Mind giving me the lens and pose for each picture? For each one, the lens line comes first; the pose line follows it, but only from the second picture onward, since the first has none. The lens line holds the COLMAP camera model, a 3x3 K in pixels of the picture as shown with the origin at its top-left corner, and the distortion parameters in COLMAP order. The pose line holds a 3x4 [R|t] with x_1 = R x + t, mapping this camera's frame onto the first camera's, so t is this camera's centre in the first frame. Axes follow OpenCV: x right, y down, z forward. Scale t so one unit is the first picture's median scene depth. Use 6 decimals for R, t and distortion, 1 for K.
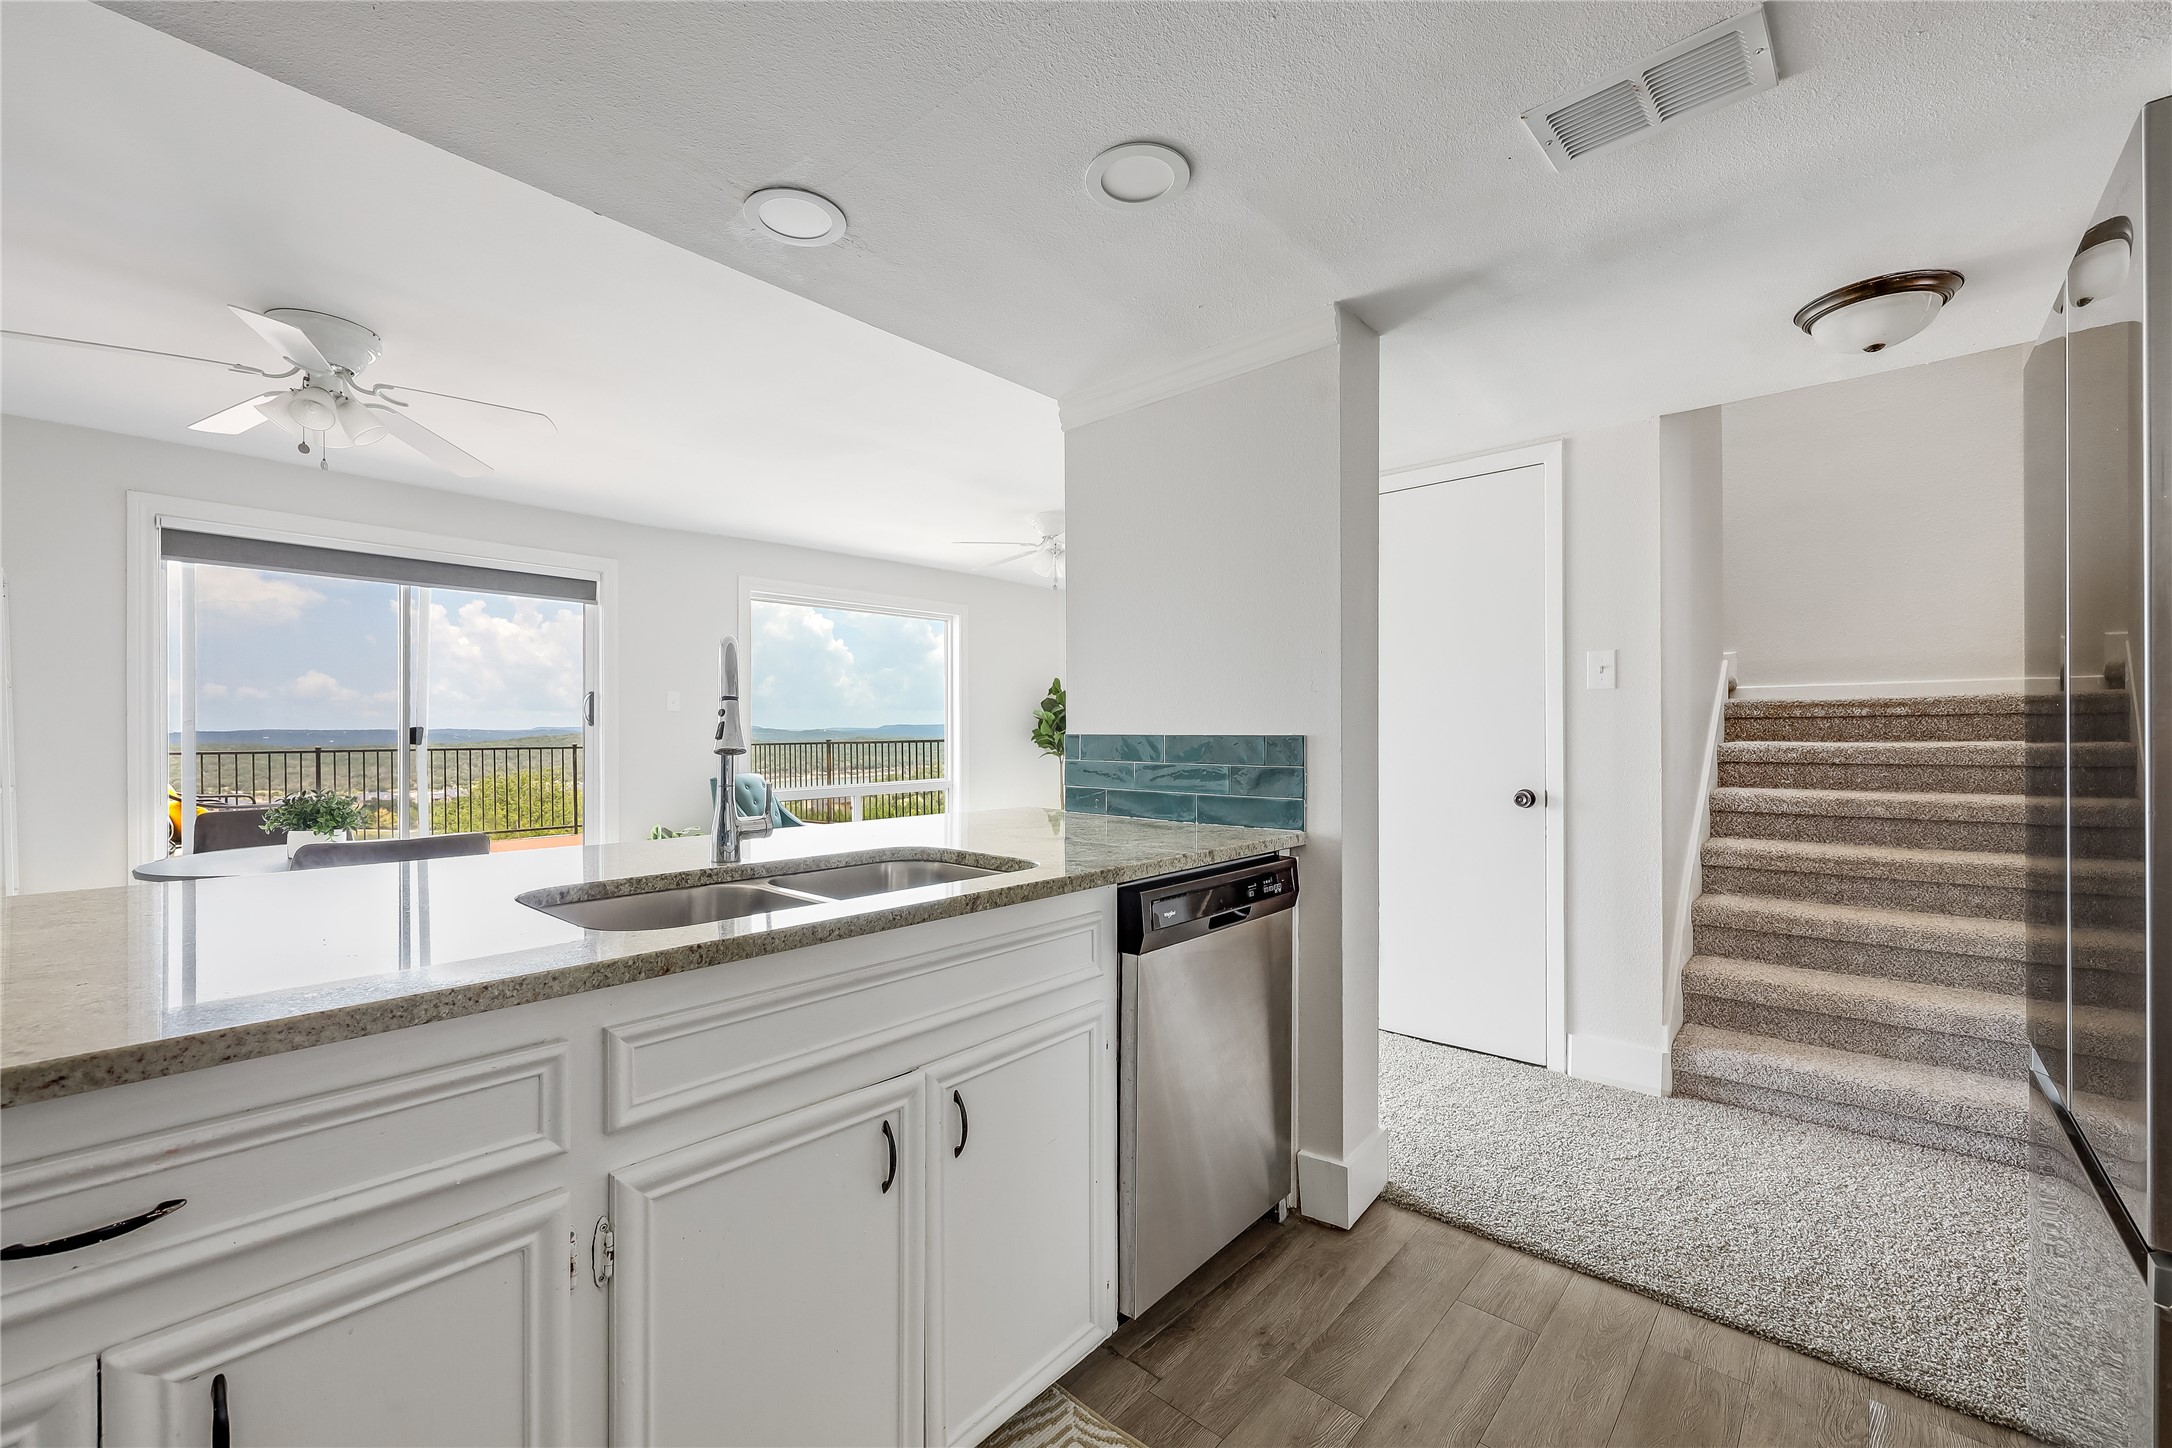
lens RADIAL K [[883.2, 0, 1065.7], [0, 883.2, 730.9], [0, 0, 1]] dist [-0.002155, 0.000064]
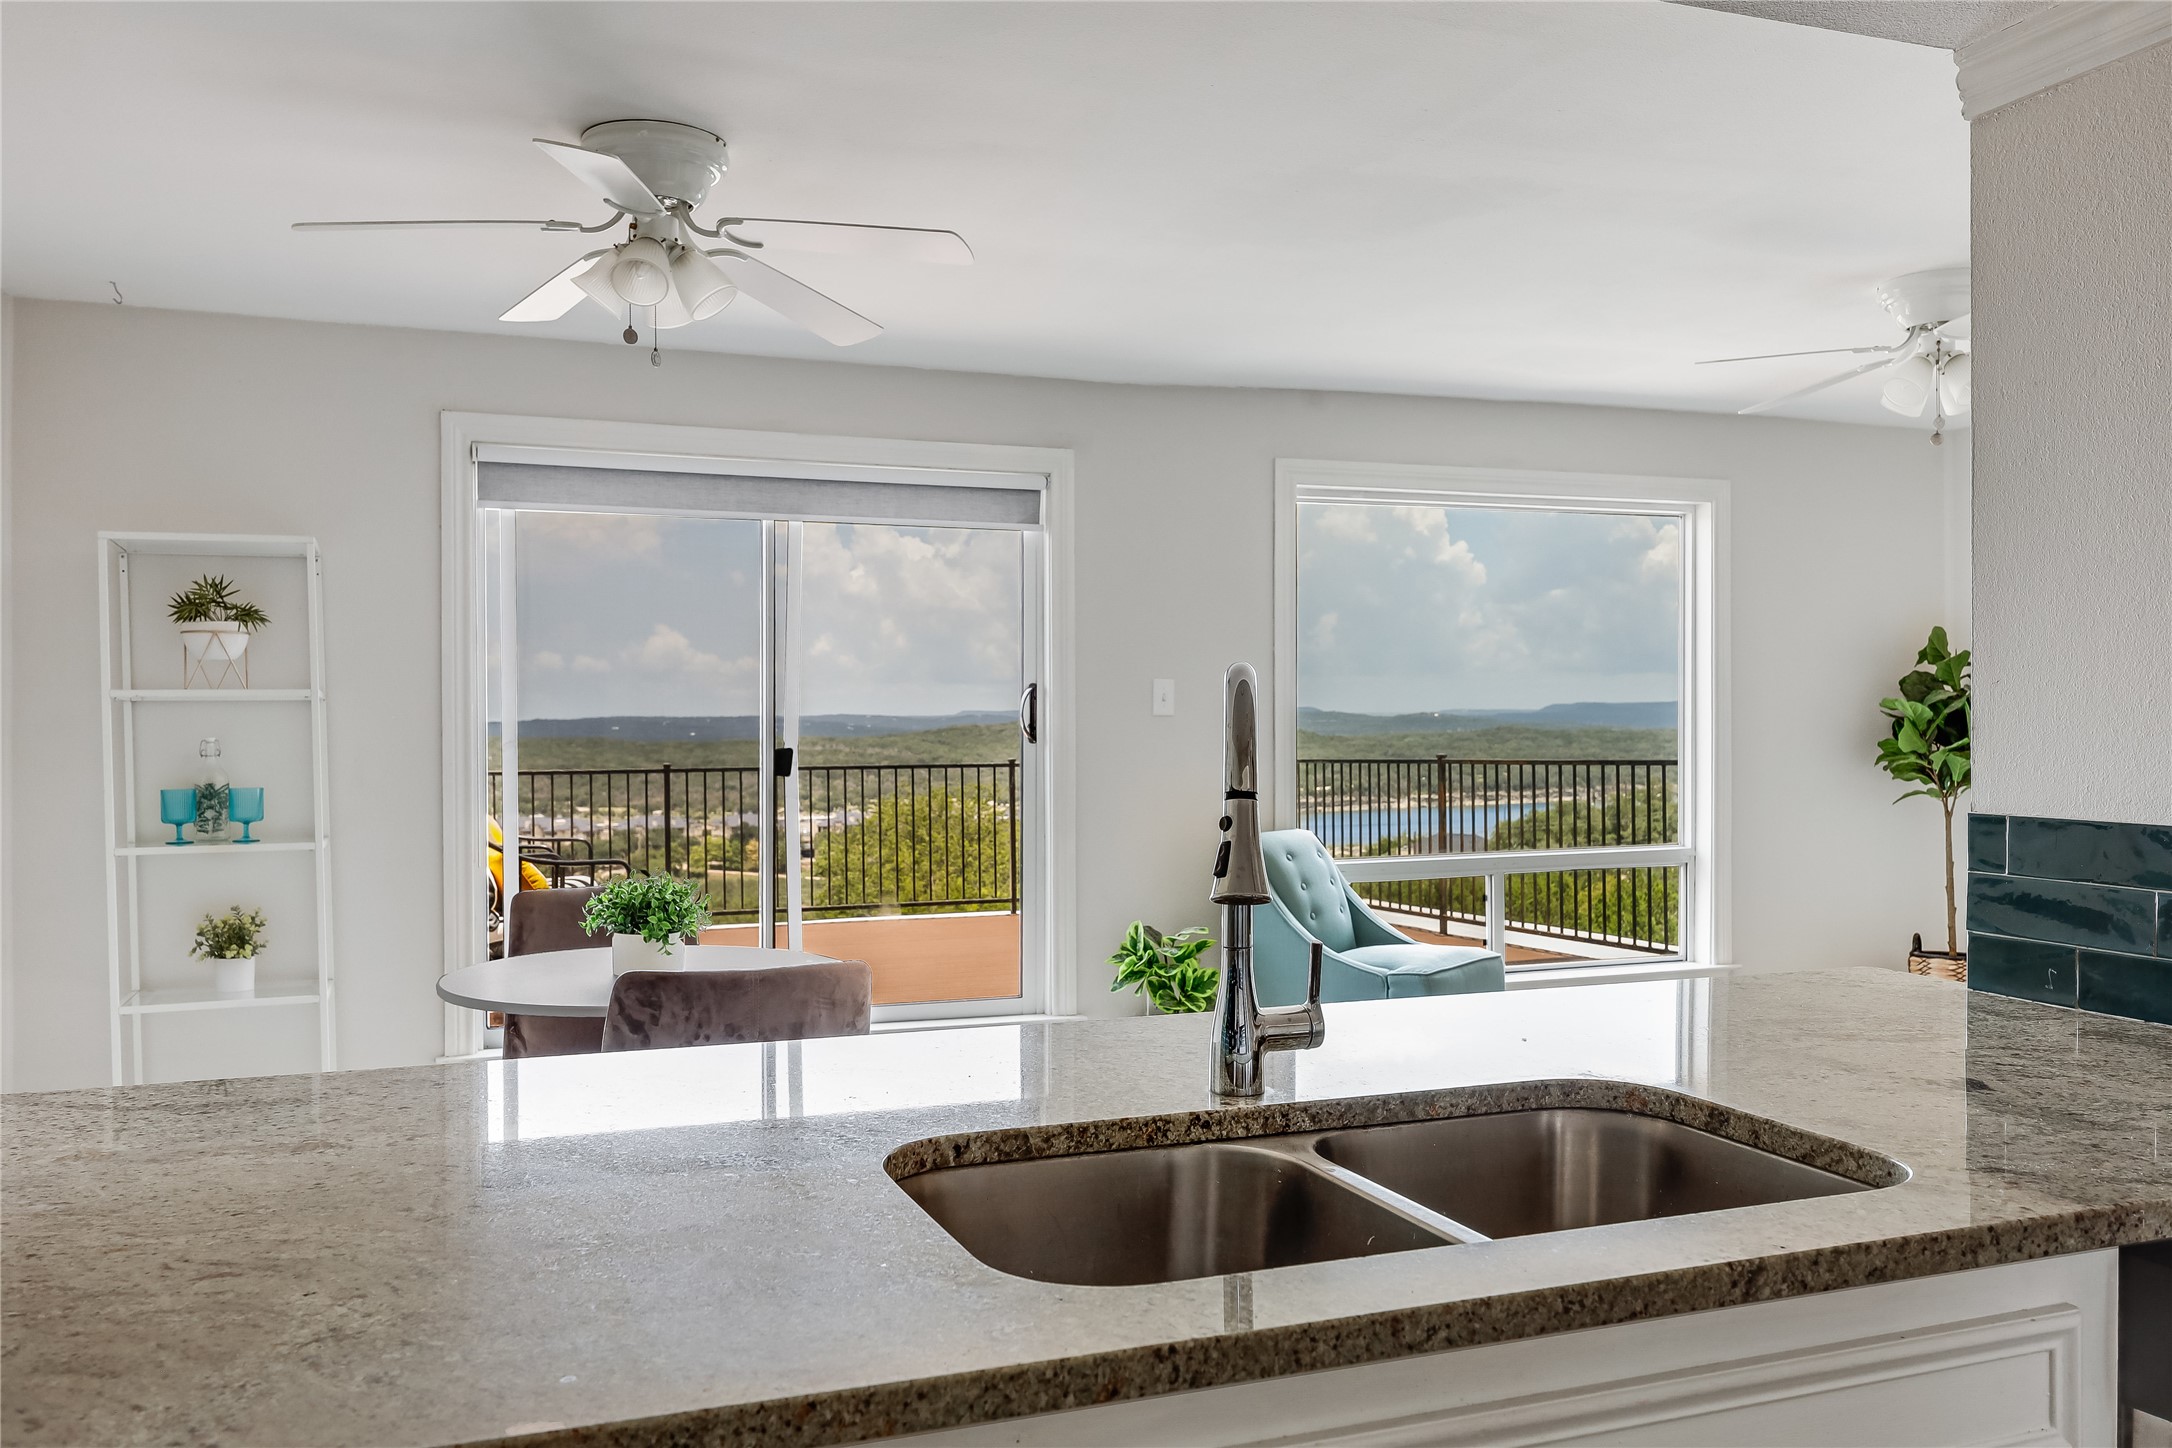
lens RADIAL K [[1709.5, 0, 1063.8], [0, 1709.5, 737.6], [0, 0, 1]] dist [0.001008, -0.003710]
pose [[0.886801, 0.004768, -0.462127, -0.006084], [0.001367, 0.999915, 0.012940, -0.040158], [0.462149, -0.012107, 0.886719, 0.034806]]
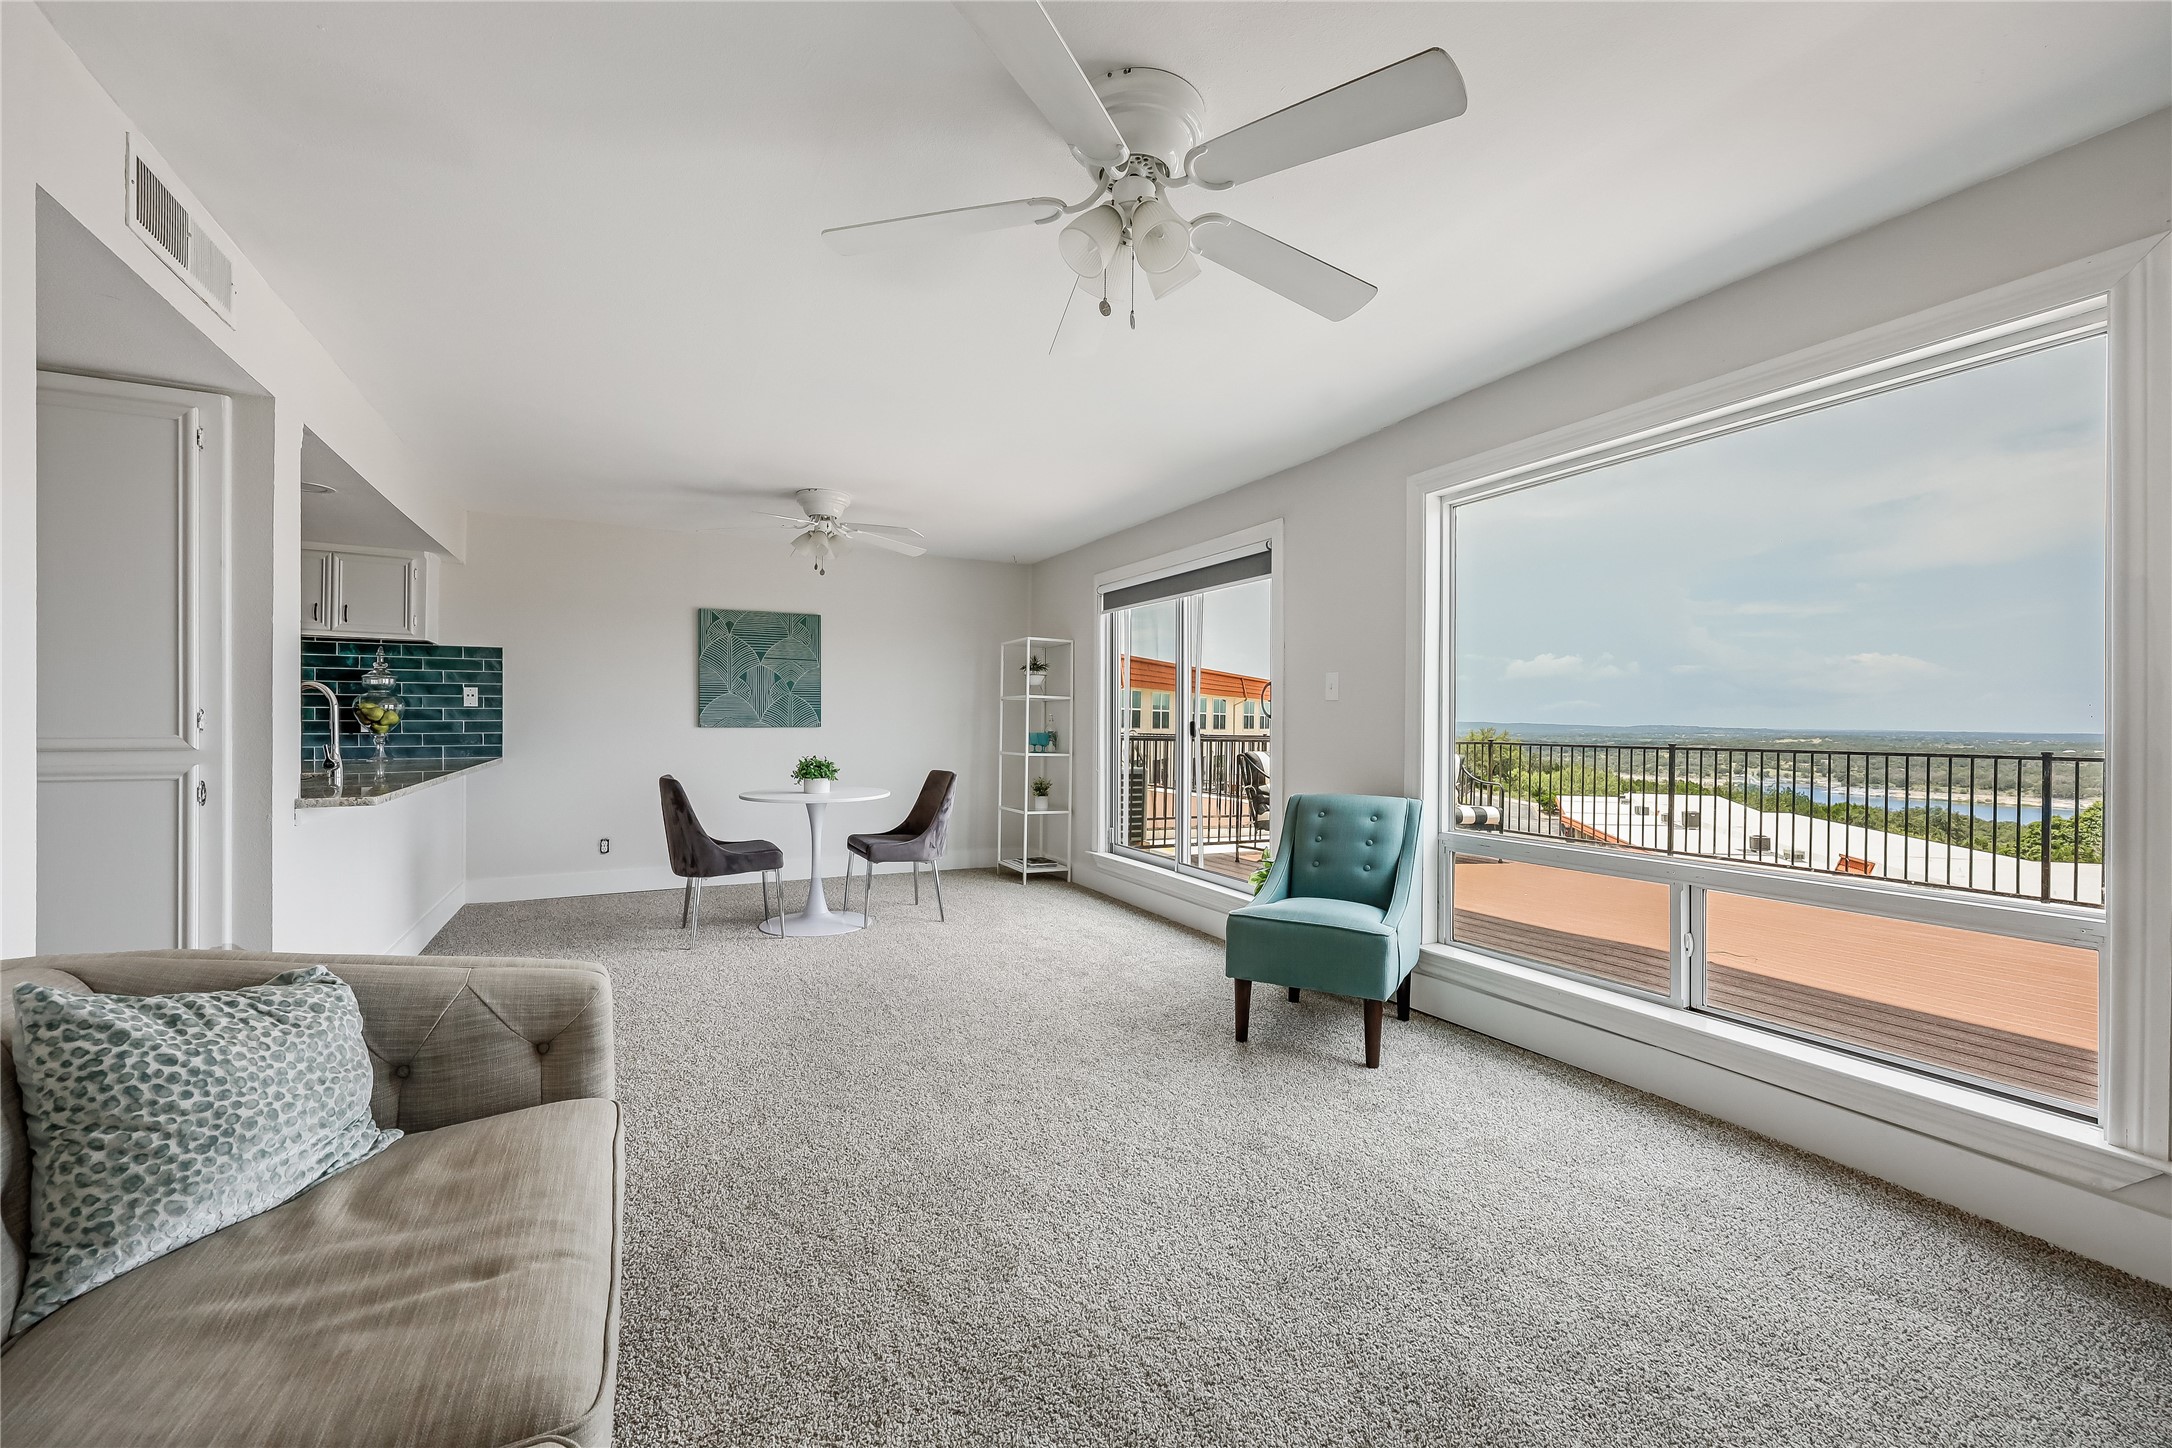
lens RADIAL K [[883.2, 0, 1079.9], [0, 883.2, 724.8], [0, 0, 1]] dist [-0.002155, 0.000064]
pose [[-0.371773, 0.004693, -0.928312, 0.581393], [-0.004985, 0.999963, 0.007052, -0.008918], [0.928310, 0.007249, -0.371736, 2.015319]]
